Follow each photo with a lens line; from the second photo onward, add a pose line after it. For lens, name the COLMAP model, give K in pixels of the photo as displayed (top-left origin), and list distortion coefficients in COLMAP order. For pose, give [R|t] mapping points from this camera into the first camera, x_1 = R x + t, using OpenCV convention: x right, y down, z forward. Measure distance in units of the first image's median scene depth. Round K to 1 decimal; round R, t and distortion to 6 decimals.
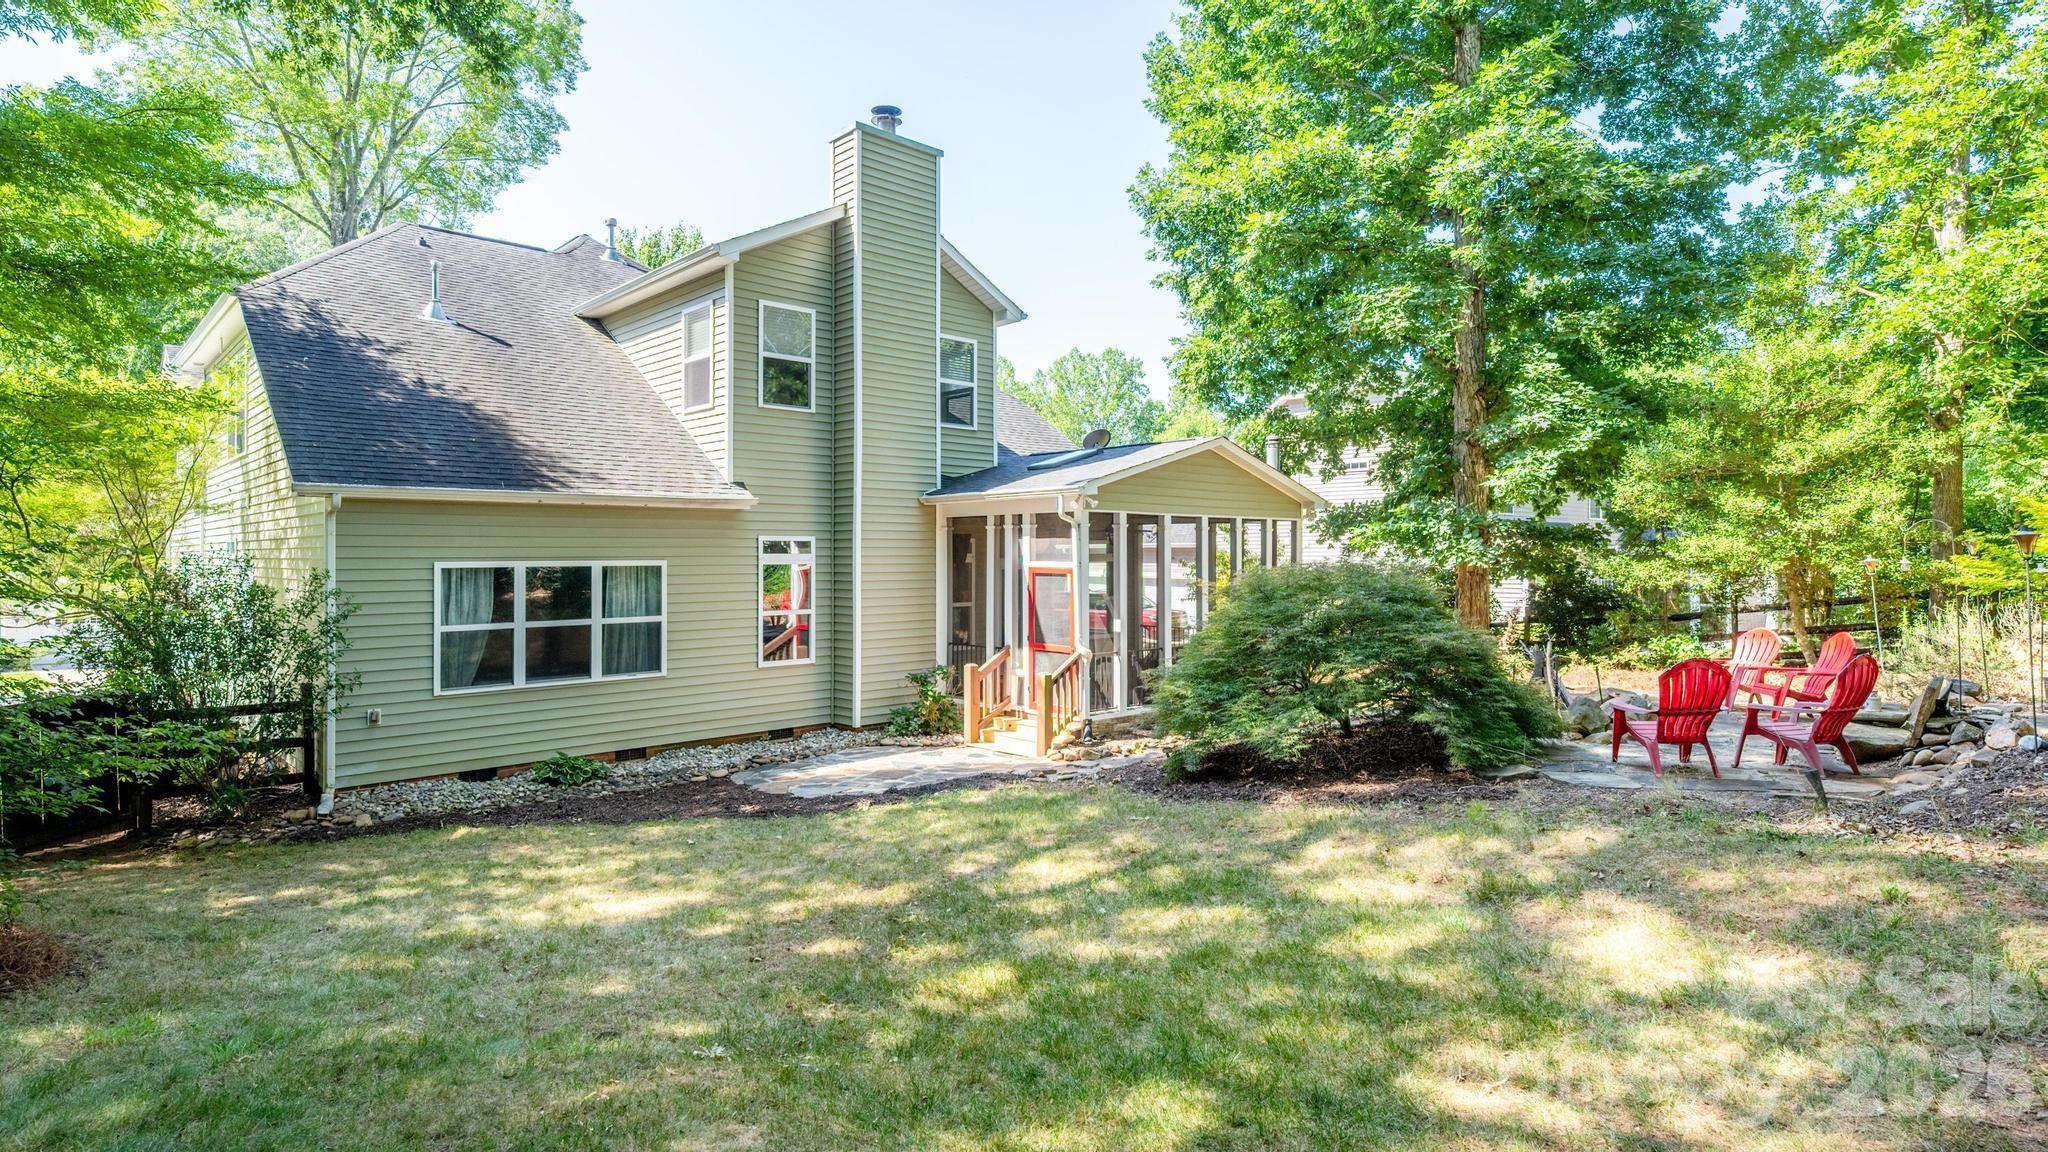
lens RADIAL K [[1023.9, 0, 1018.9], [0, 1023.9, 569.1], [0, 0, 1]] dist [0.000103, -0.000159]
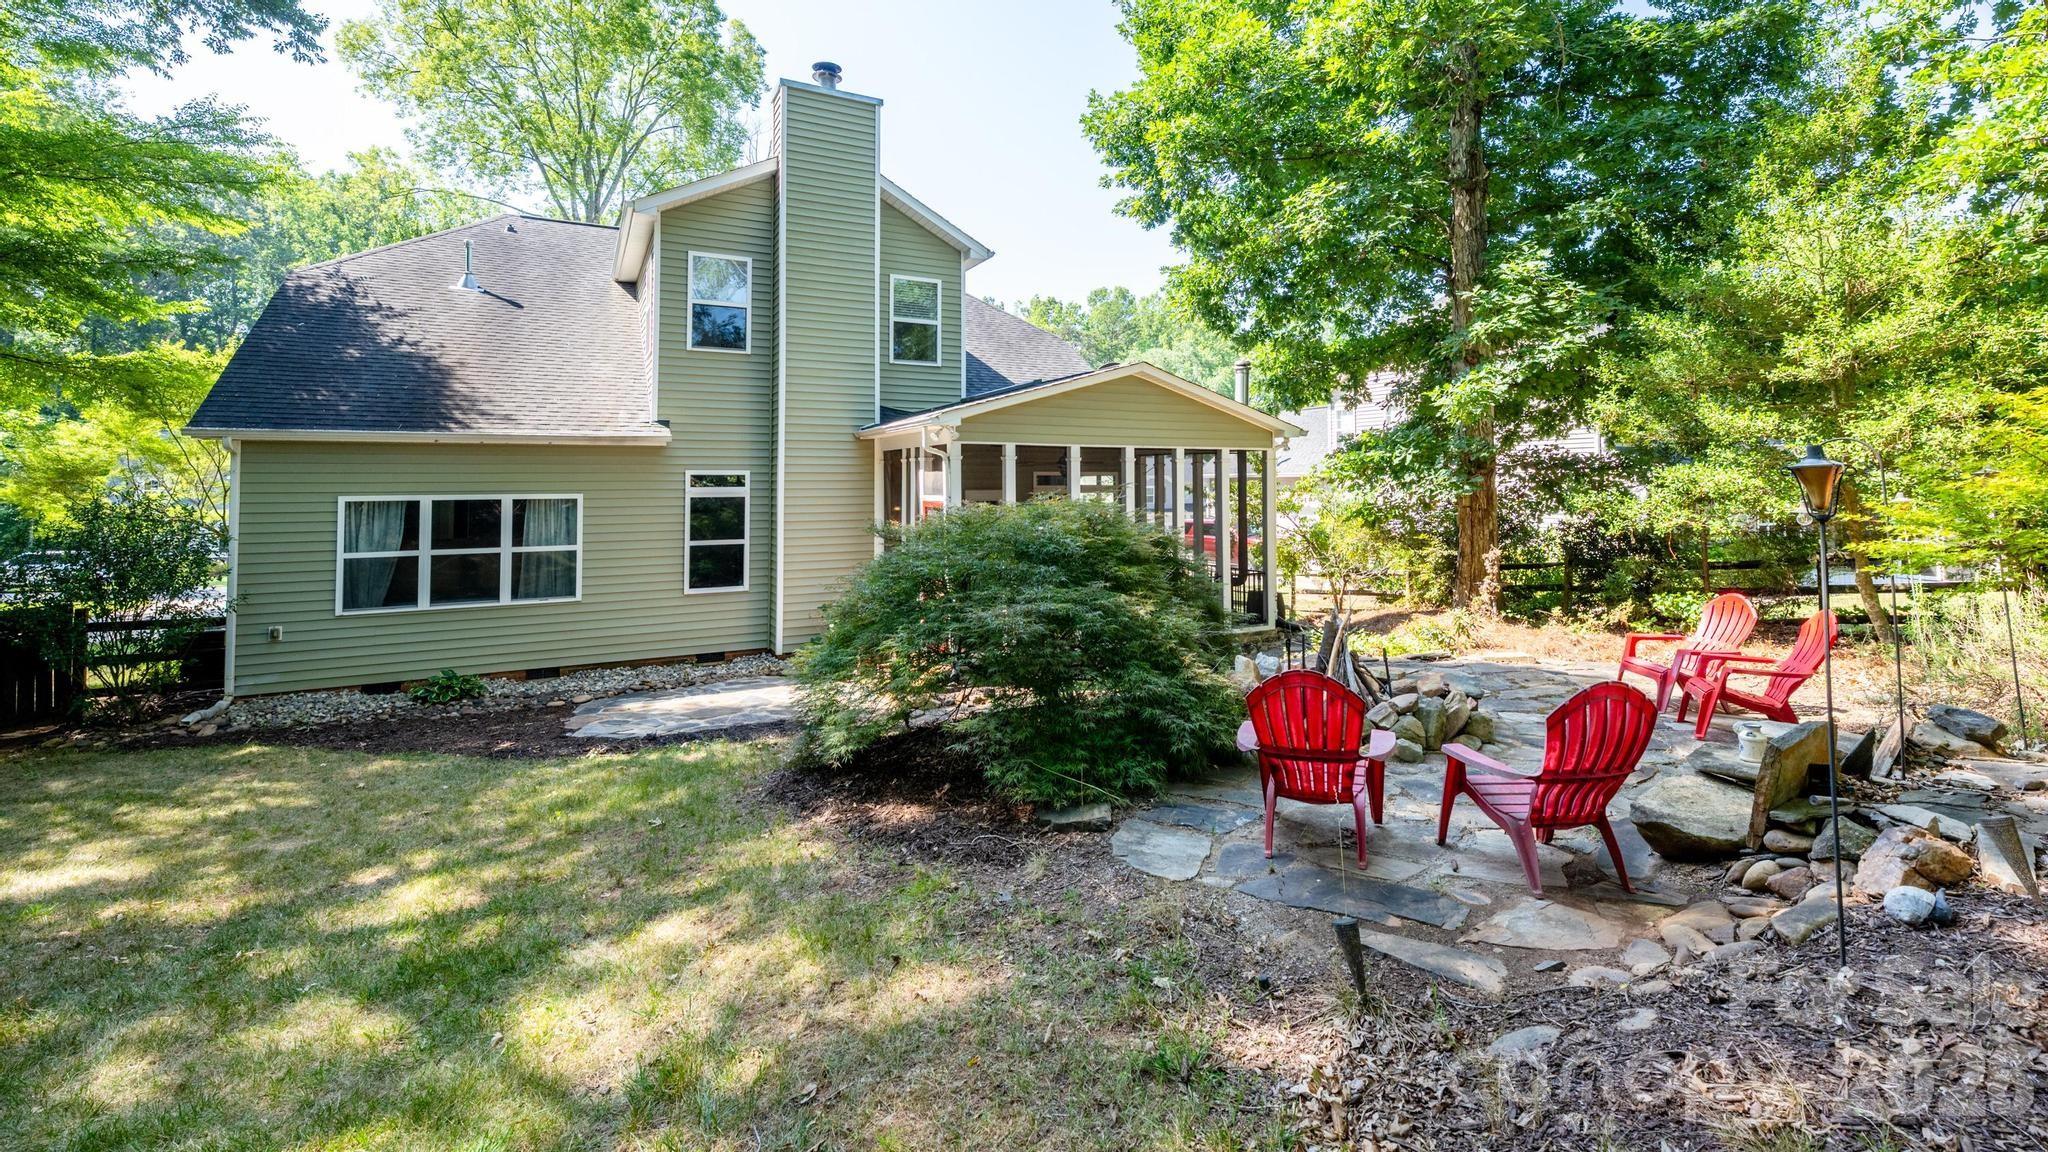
lens RADIAL K [[849.1, 0, 1043.5], [0, 849.1, 465.6], [0, 0, 1]] dist [-0.001738, -0.000332]
pose [[0.965111, -0.006080, -0.261772, 0.361753], [-0.002551, 0.999465, -0.032621, -0.010298], [0.261830, 0.032150, 0.964578, 0.261179]]
